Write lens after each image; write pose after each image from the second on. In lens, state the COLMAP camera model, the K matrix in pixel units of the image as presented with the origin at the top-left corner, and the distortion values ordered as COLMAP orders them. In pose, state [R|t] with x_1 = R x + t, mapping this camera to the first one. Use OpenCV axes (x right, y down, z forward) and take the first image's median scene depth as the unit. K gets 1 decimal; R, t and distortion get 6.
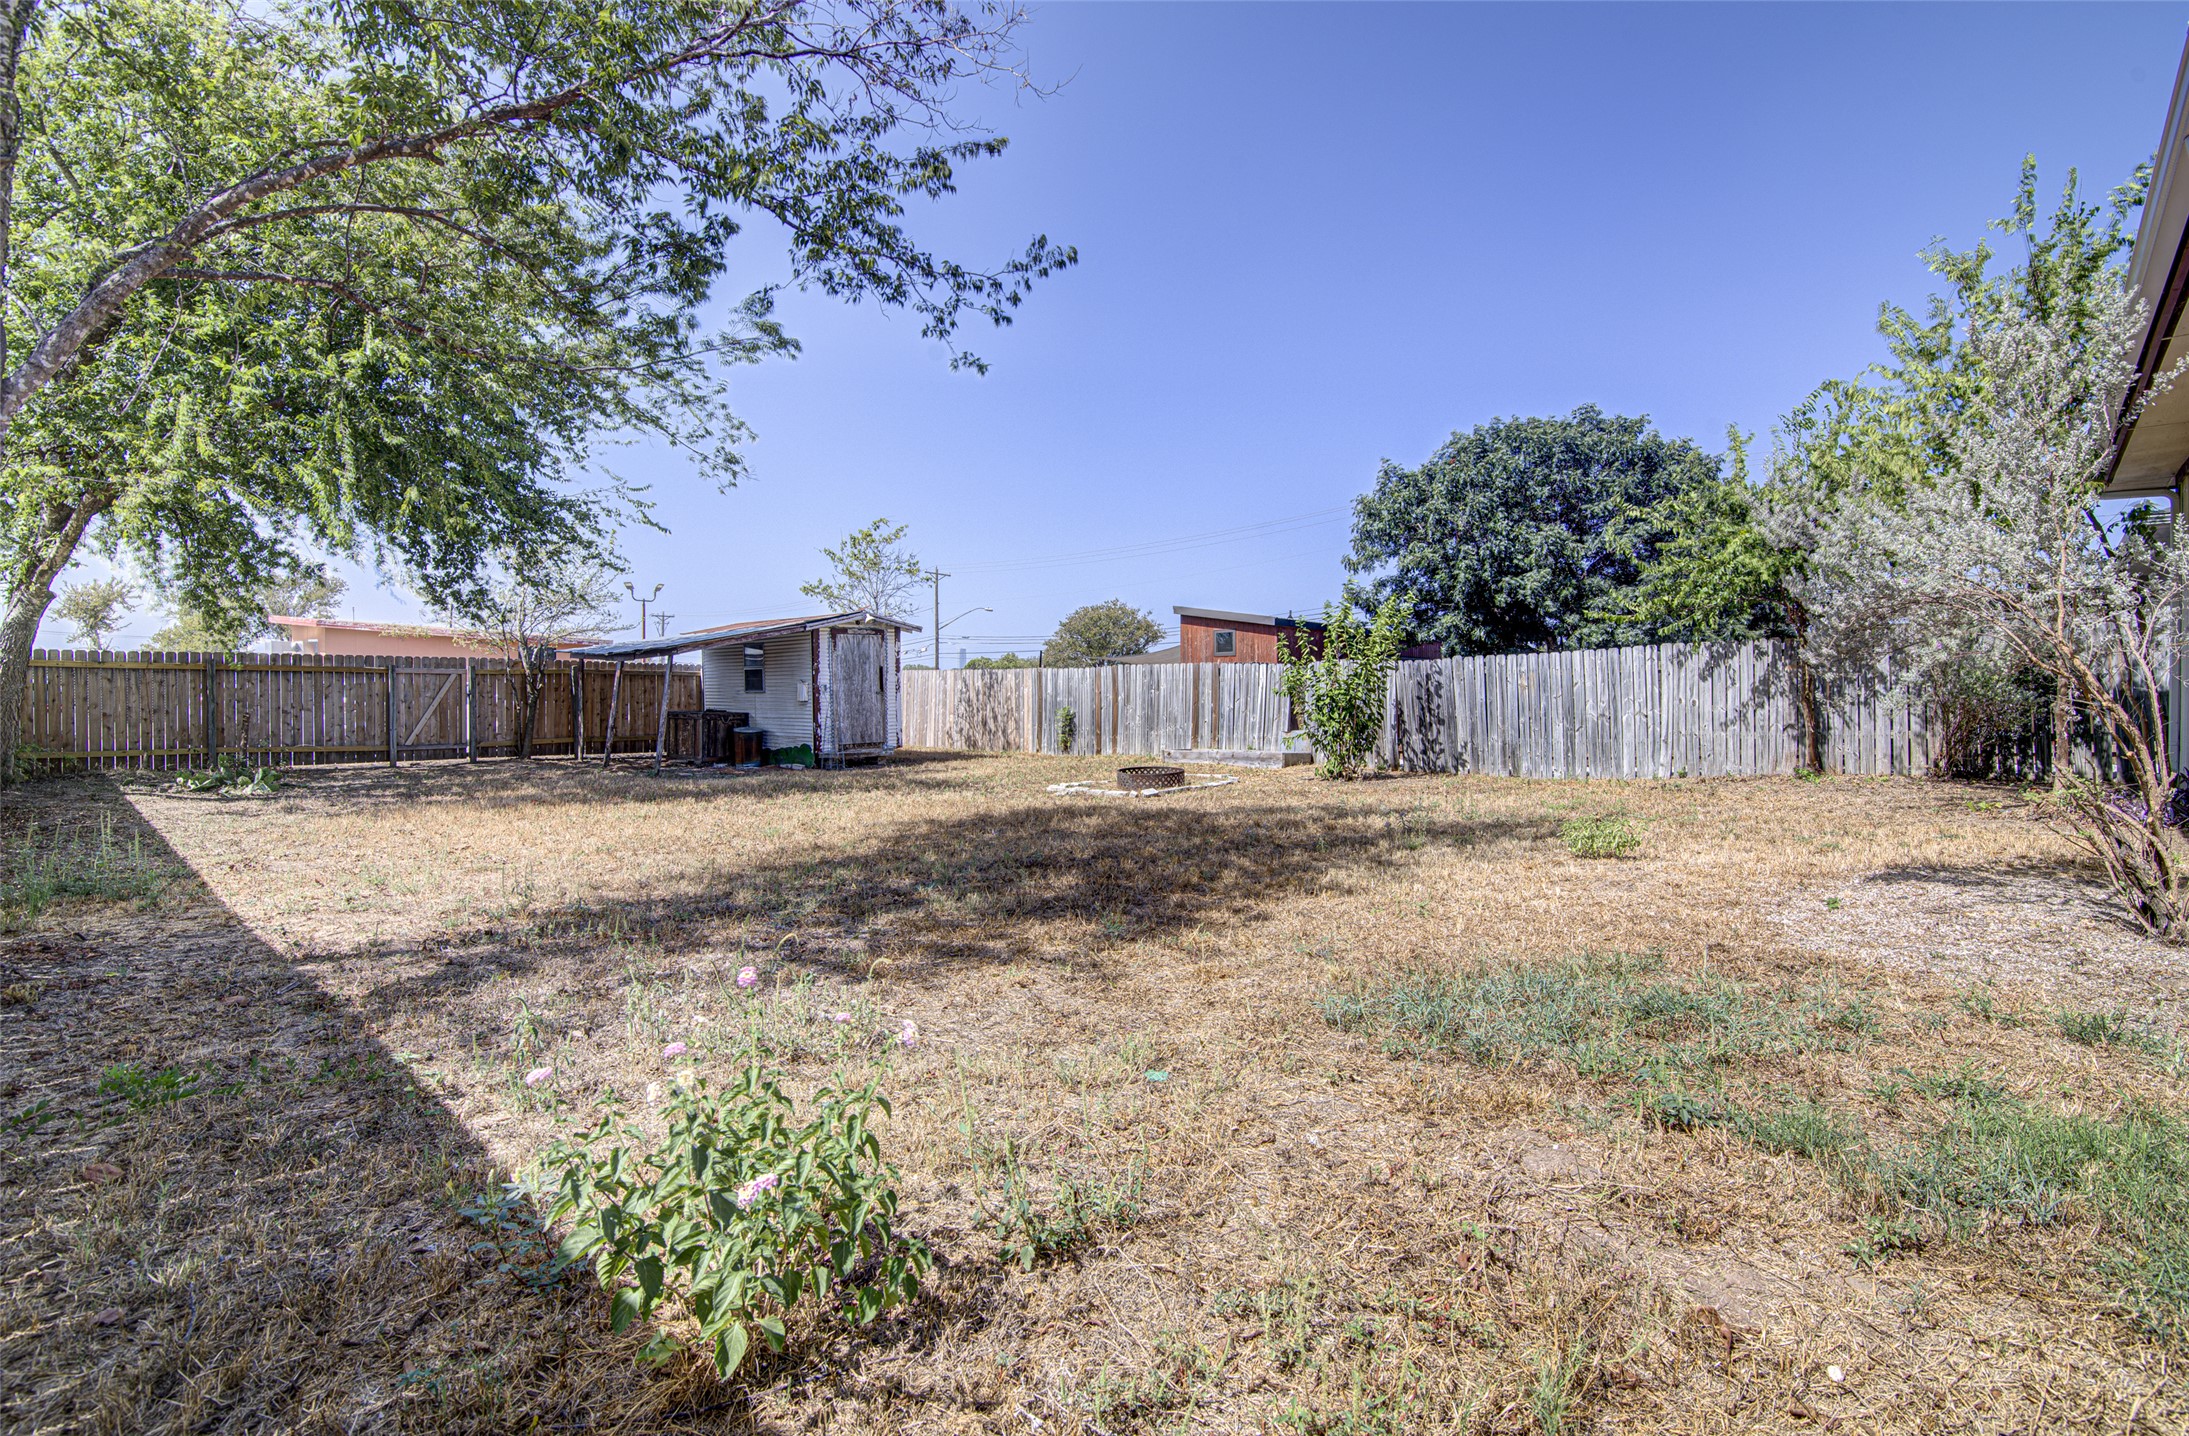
lens RADIAL K [[1059.4, 0, 1095.6], [0, 1059.4, 717.0], [0, 0, 1]] dist [-0.028277, -0.000093]
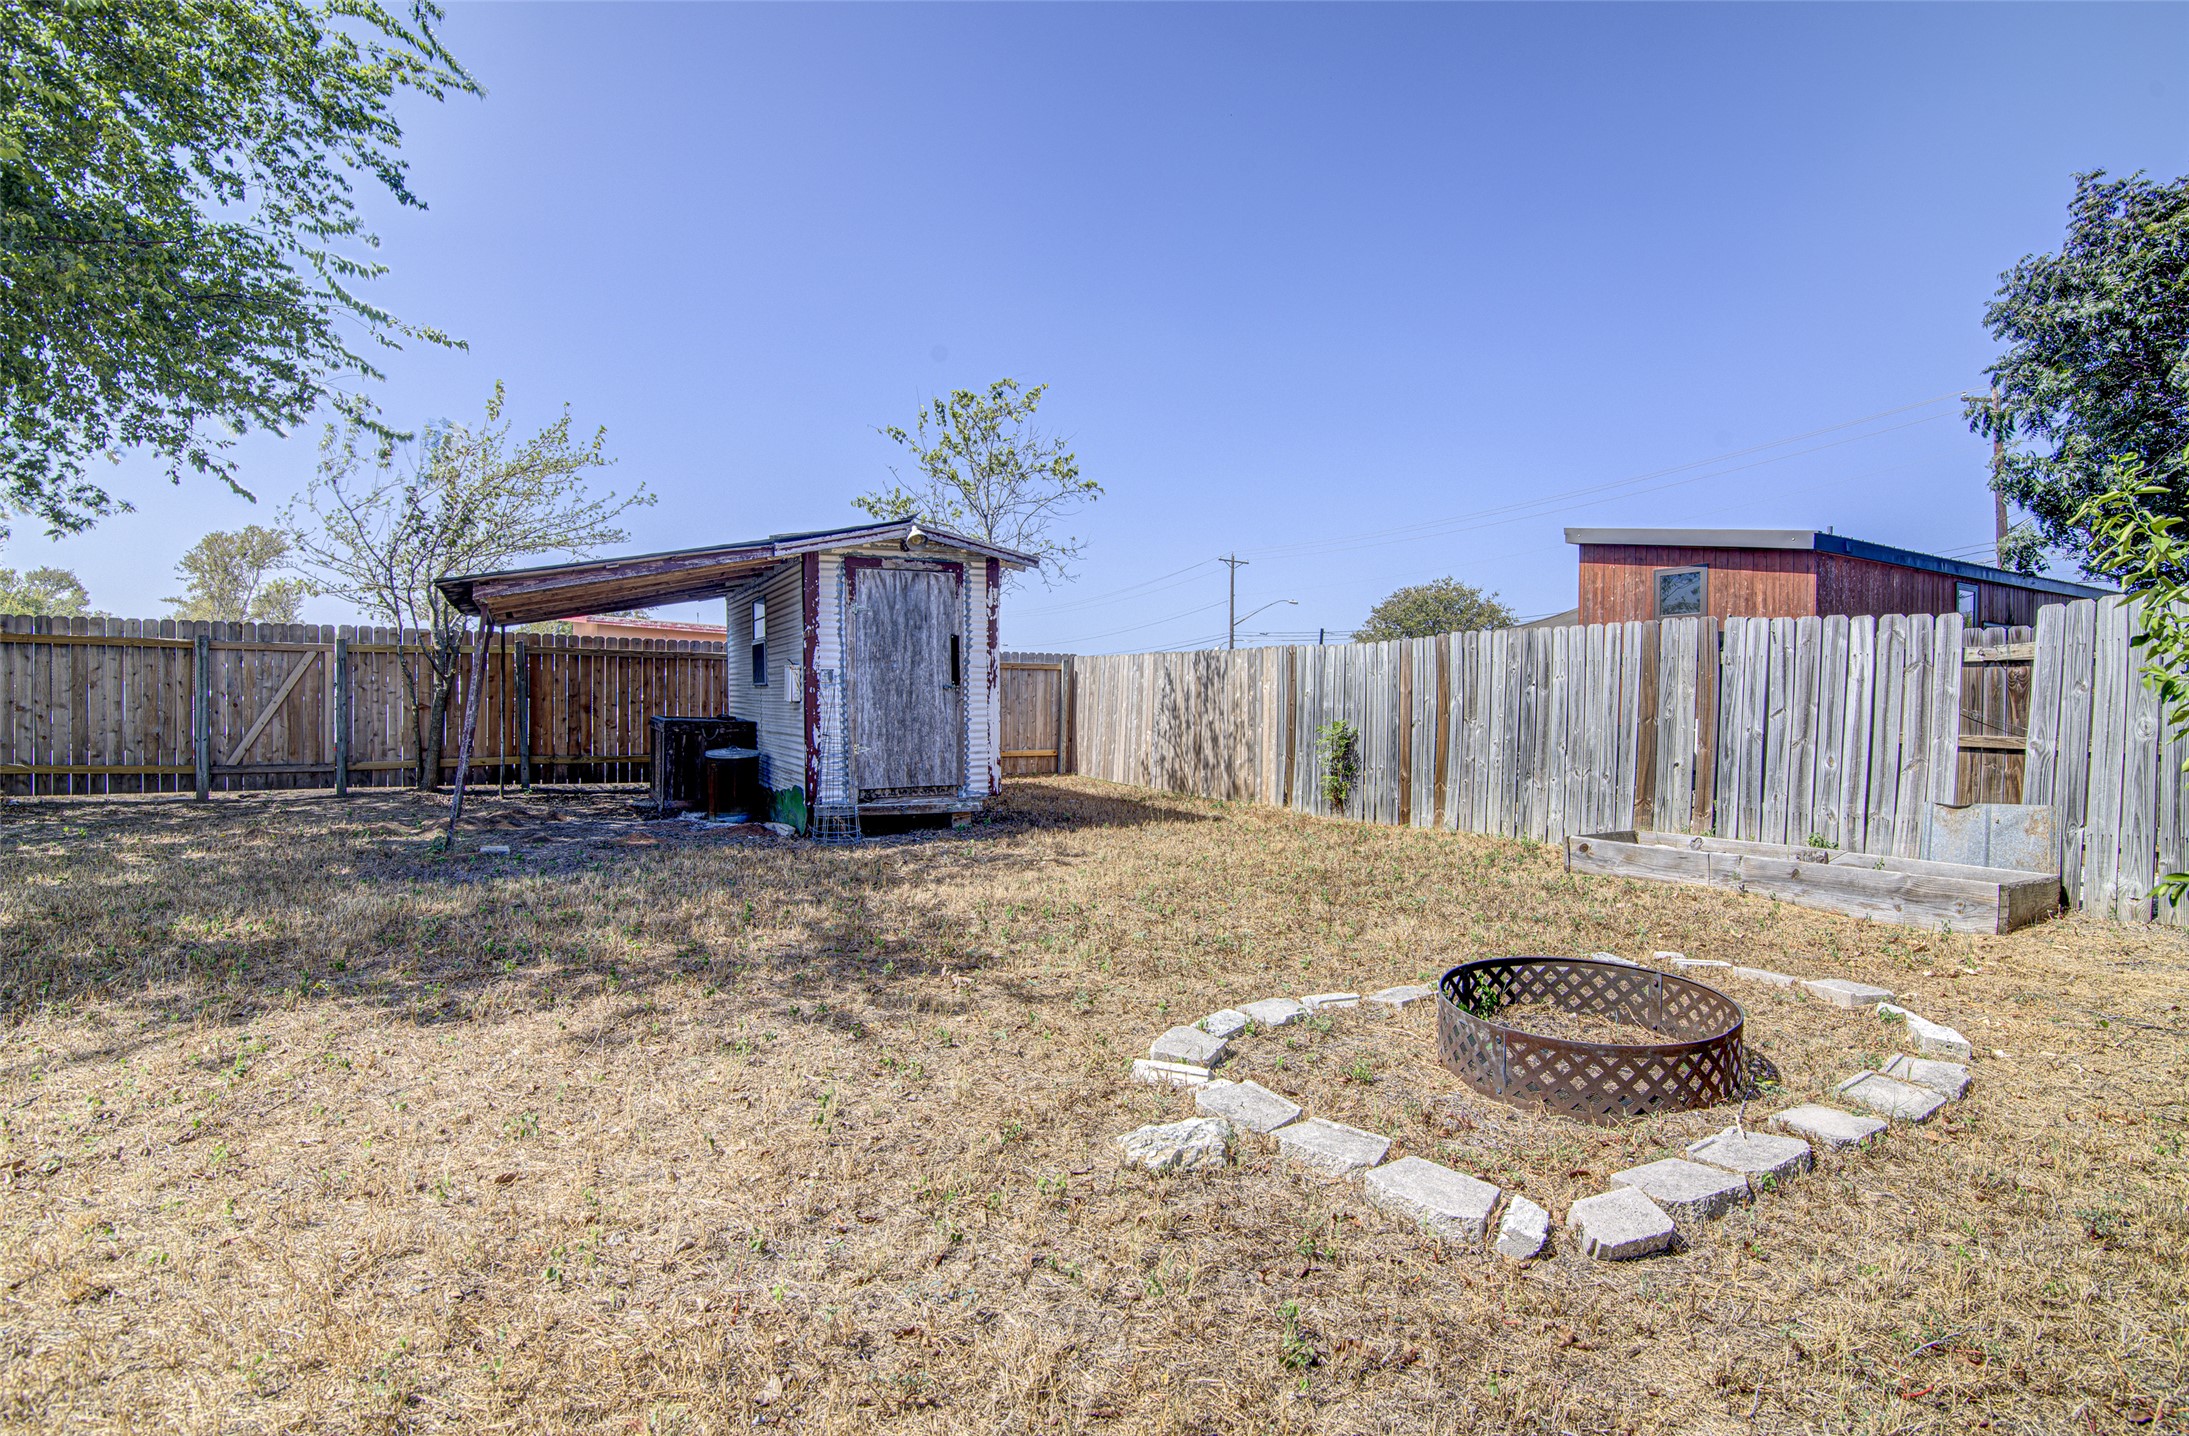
lens RADIAL K [[1059.4, 0, 1097.2], [0, 1059.4, 720.6], [0, 0, 1]] dist [-0.028277, -0.000093]
pose [[0.955102, 0.016252, -0.295831, 0.011387], [-0.018308, 0.999824, -0.004180, -0.006194], [0.295711, 0.009409, 0.955231, 0.528060]]
